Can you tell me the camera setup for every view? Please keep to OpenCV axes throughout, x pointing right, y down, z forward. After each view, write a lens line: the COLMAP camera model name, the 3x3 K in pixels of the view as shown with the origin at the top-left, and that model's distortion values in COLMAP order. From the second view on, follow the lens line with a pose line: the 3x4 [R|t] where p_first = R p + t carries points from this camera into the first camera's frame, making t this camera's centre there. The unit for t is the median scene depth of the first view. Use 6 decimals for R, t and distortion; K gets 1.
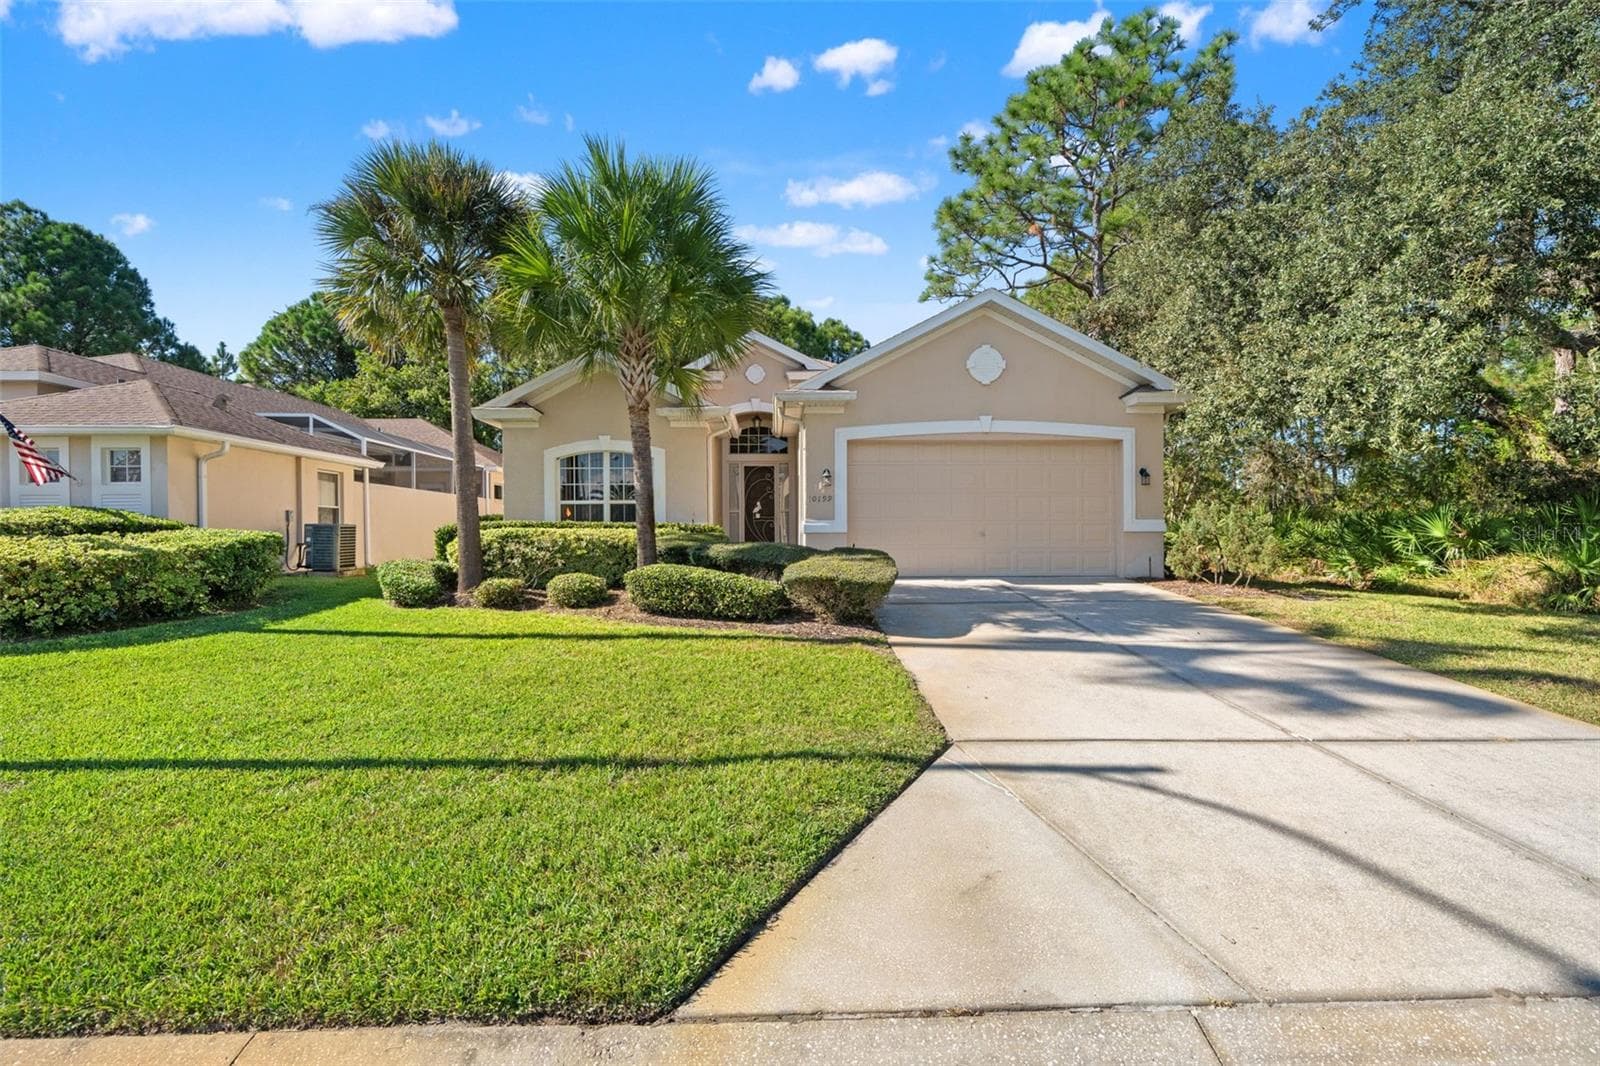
lens RADIAL K [[676.6, 0, 797.0], [0, 676.6, 528.3], [0, 0, 1]] dist [0.000609, -0.000470]
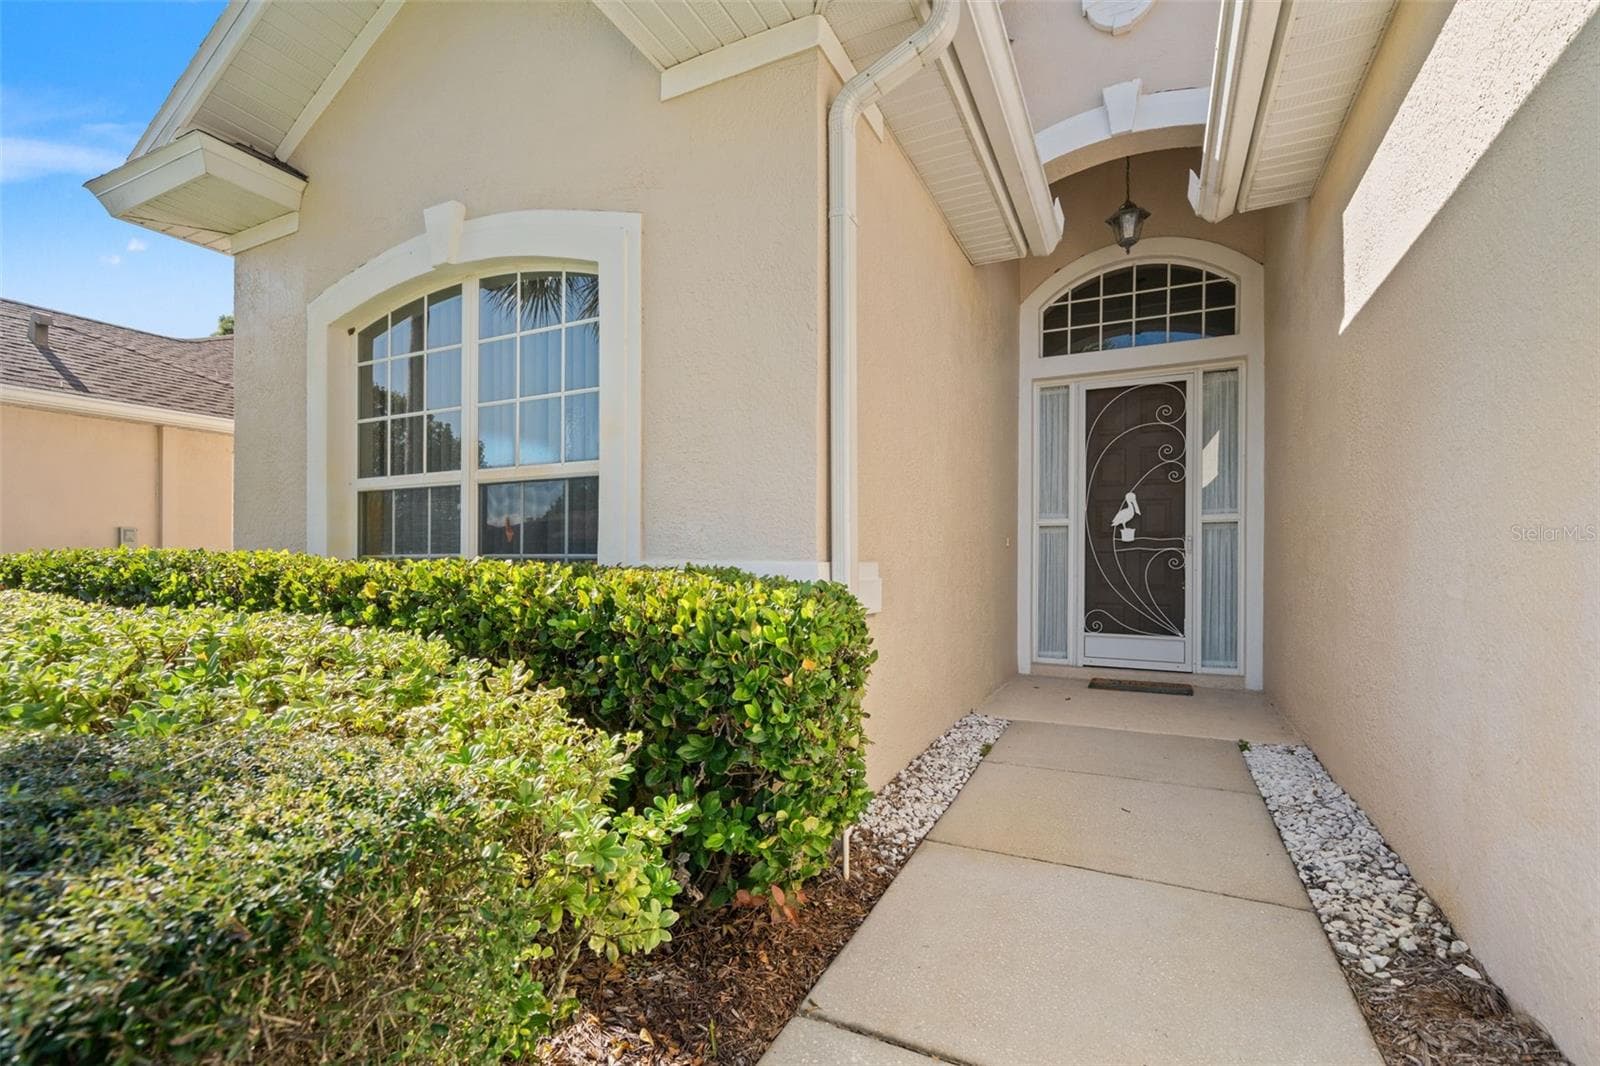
lens RADIAL K [[707.7, 0, 800.6], [0, 707.7, 556.6], [0, 0, 1]] dist [-0.000101, -0.000153]
pose [[0.879620, 0.007806, -0.475613, -0.035101], [-0.007067, 0.999969, 0.003342, -0.008335], [0.475624, 0.000421, 0.879648, 0.633225]]
